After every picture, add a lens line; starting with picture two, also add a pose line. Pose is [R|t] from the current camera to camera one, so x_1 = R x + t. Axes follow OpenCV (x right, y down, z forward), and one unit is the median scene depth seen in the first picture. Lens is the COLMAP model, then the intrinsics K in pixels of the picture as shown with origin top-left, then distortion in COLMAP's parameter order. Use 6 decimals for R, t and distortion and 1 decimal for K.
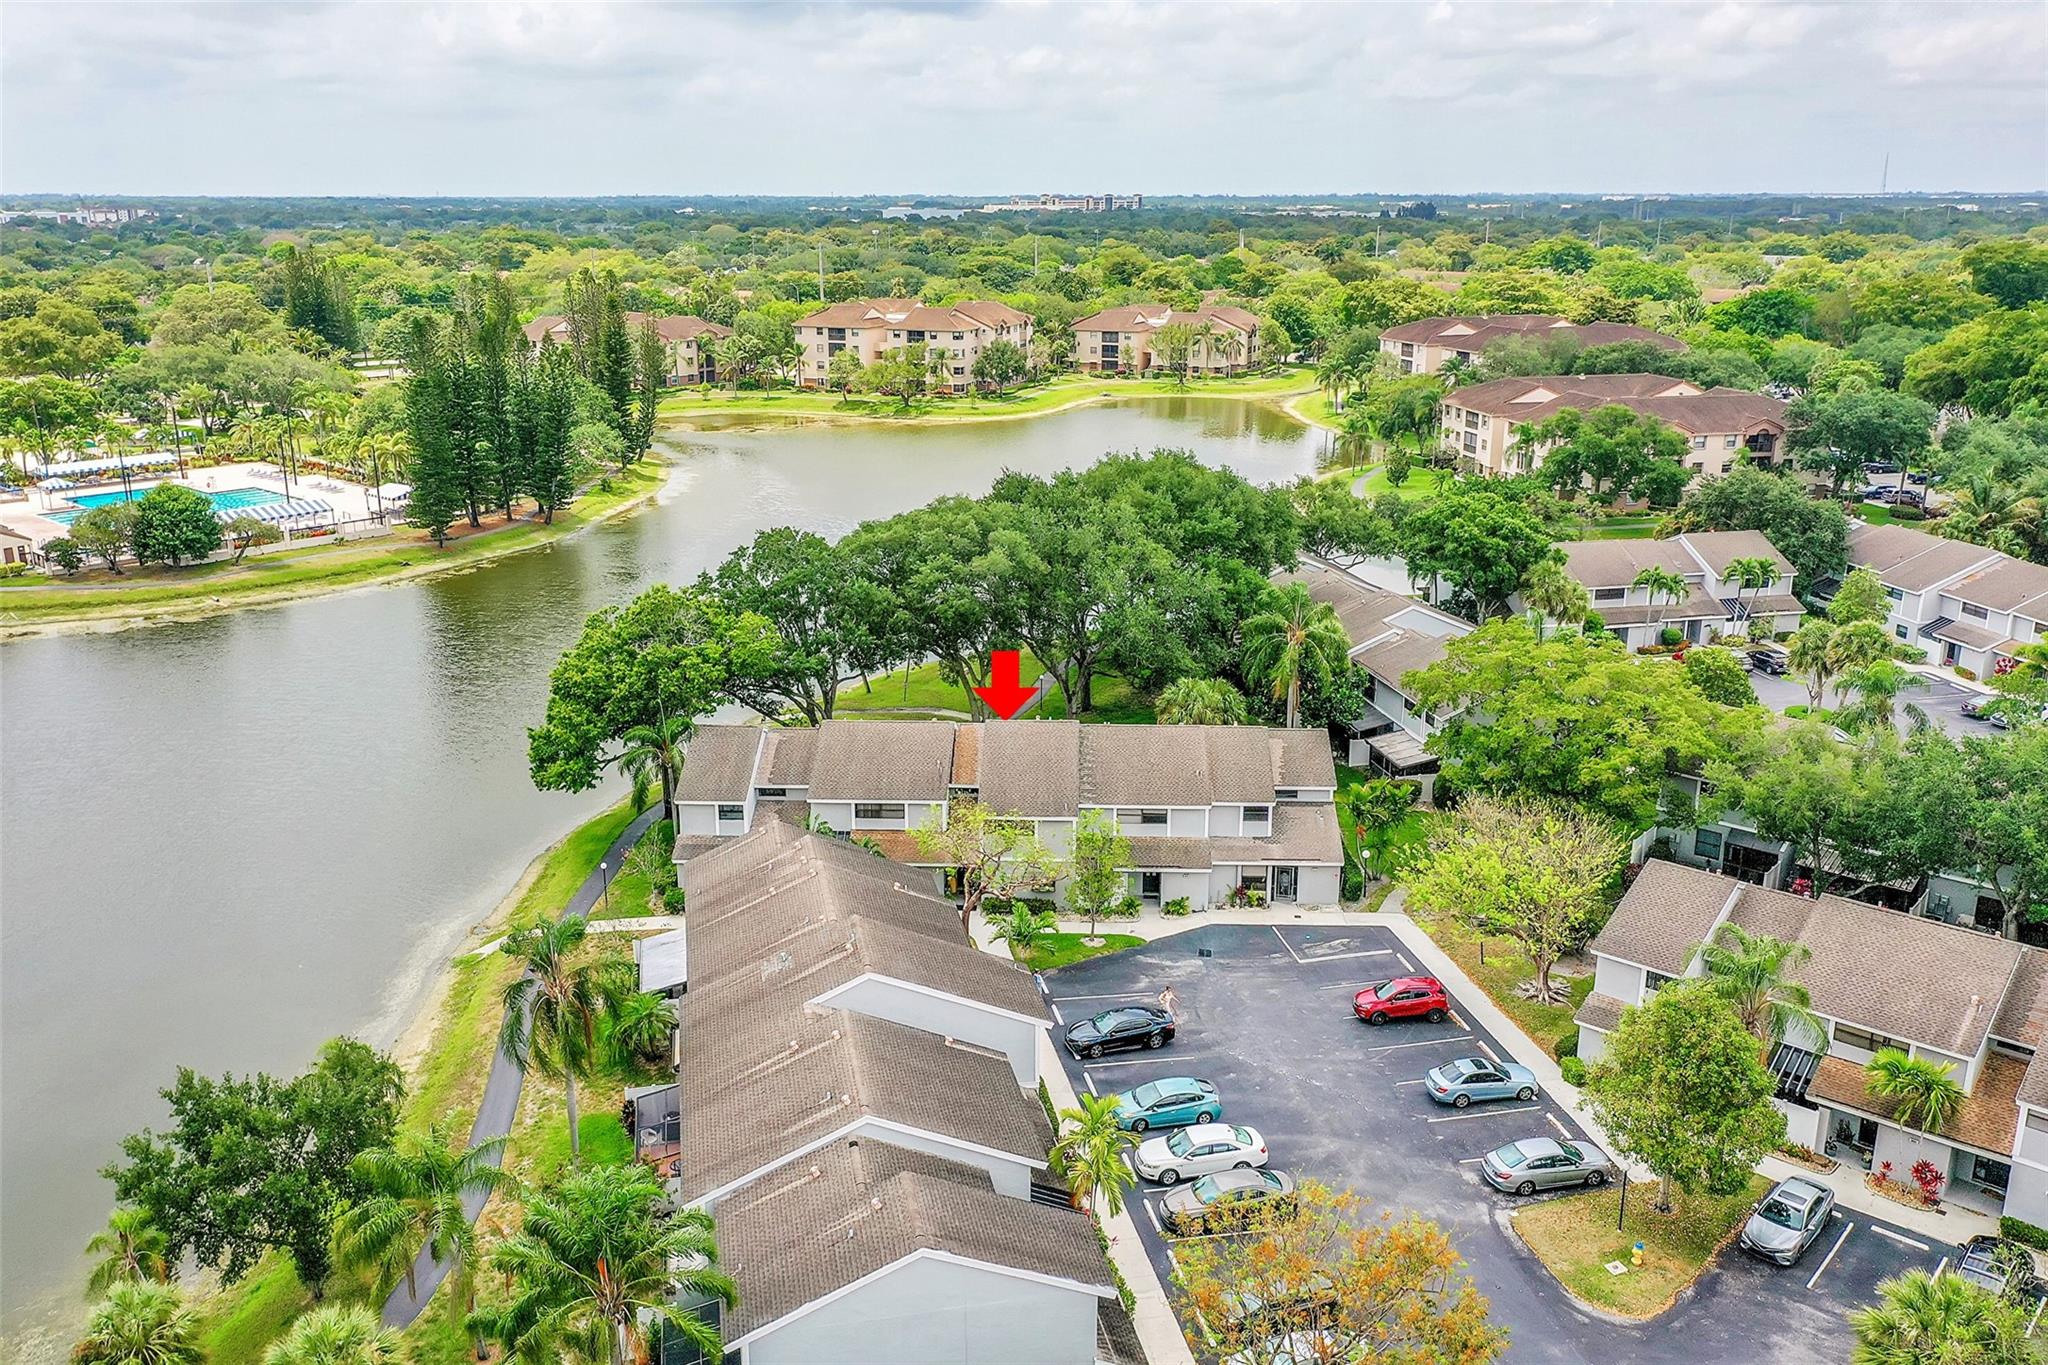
lens RADIAL K [[1683.5, 0, 1023.8], [0, 1683.5, 685.3], [0, 0, 1]] dist [-0.011546, -0.037847]
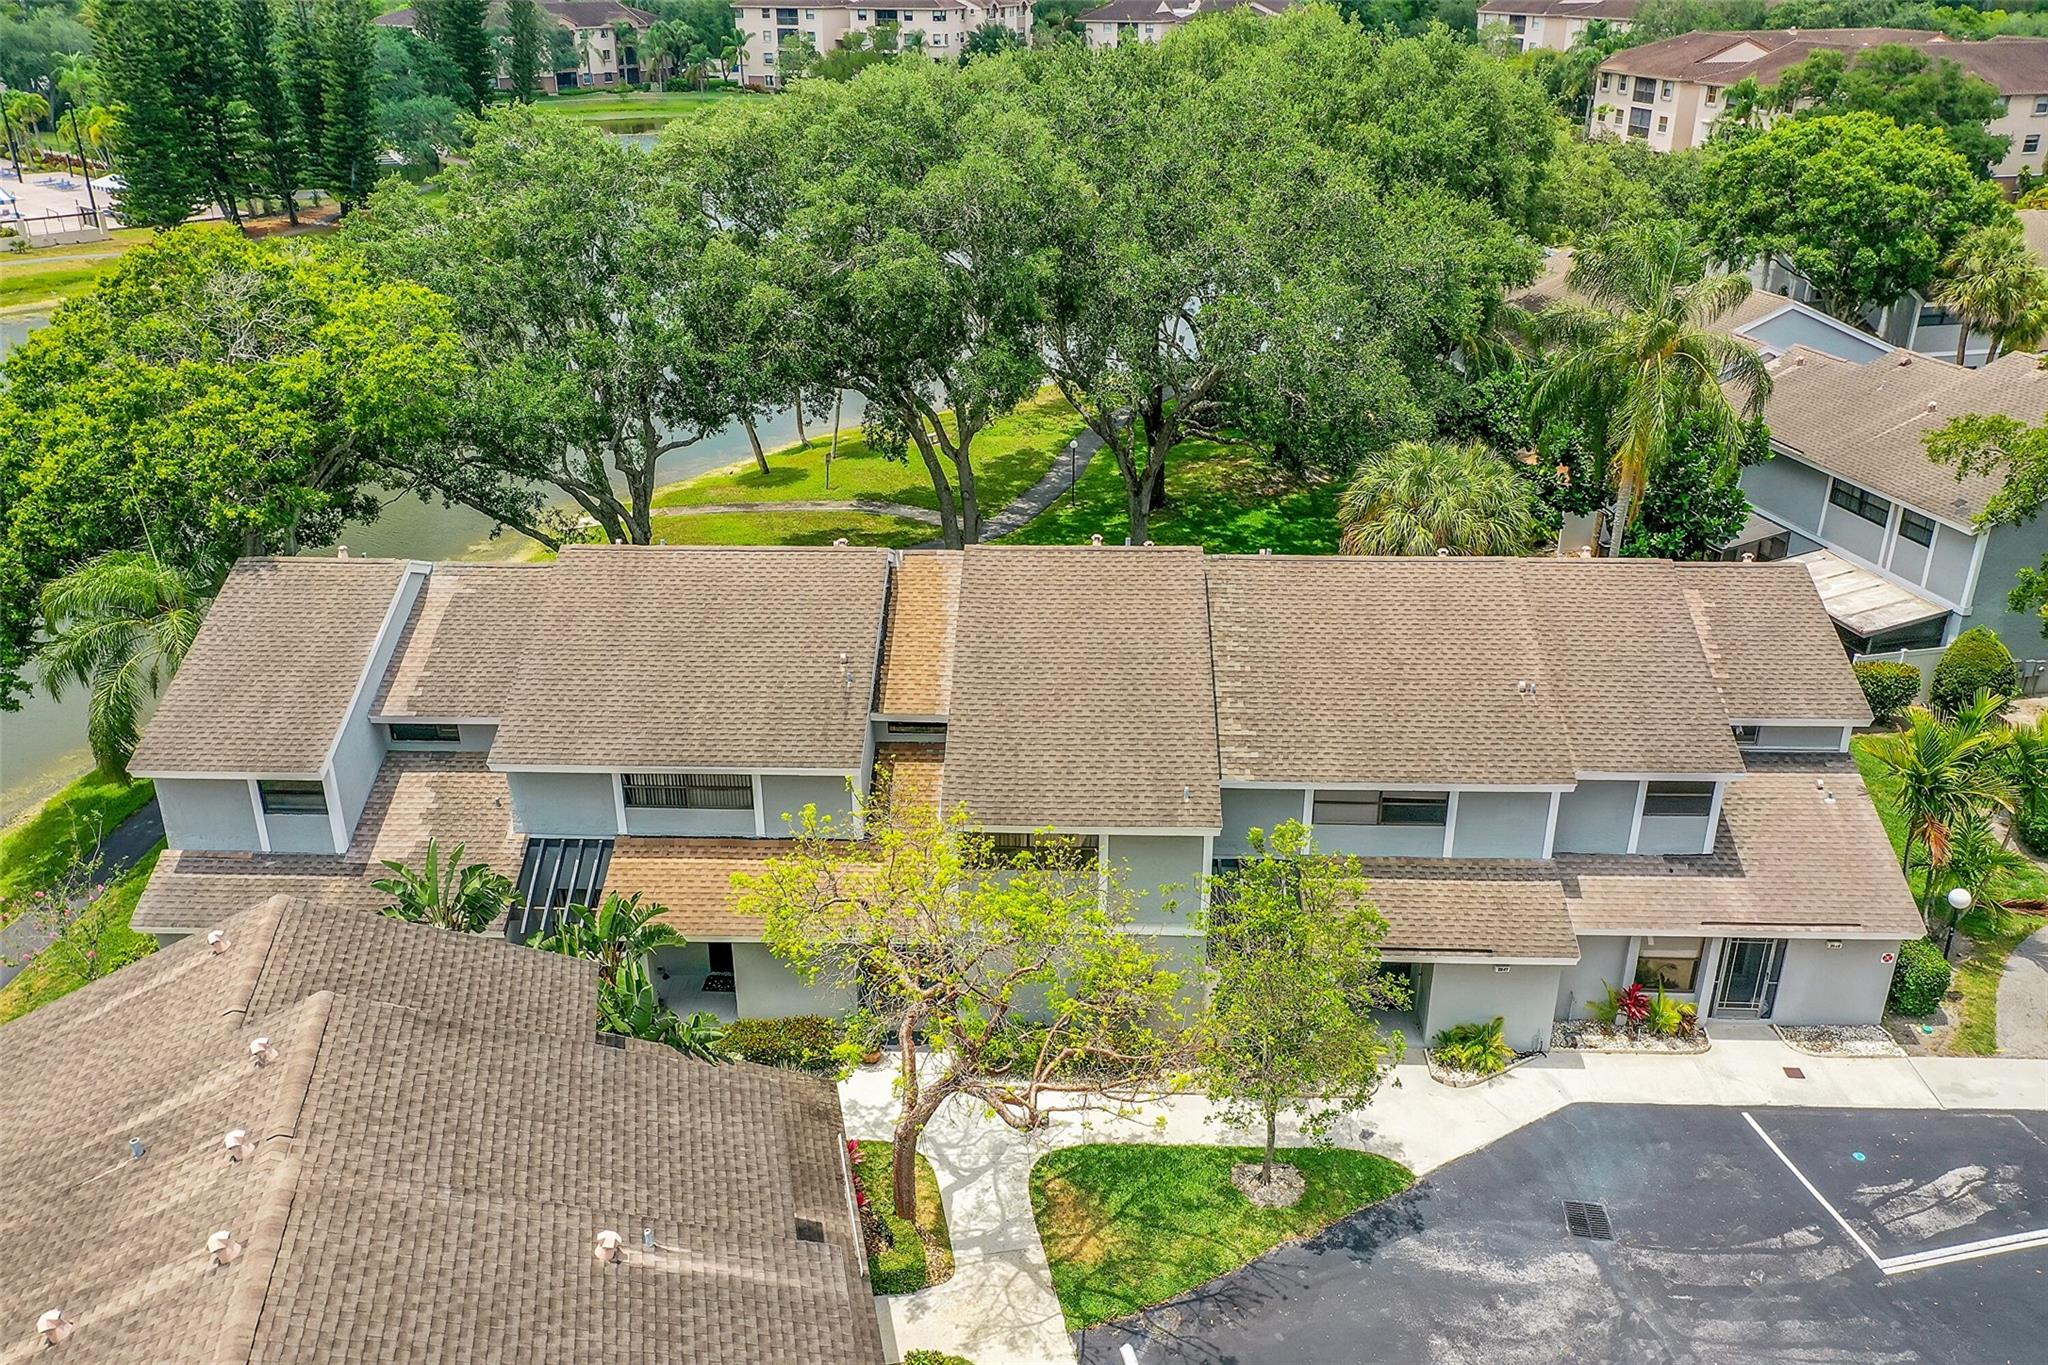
lens RADIAL K [[1683.5, 0, 1024.7], [0, 1683.5, 673.4], [0, 0, 1]] dist [-0.011546, -0.037847]
pose [[0.999988, -0.002772, 0.003972, -0.007242], [0.002253, 0.992130, 0.125194, 0.000810], [-0.004288, -0.125183, 0.992124, 0.444169]]
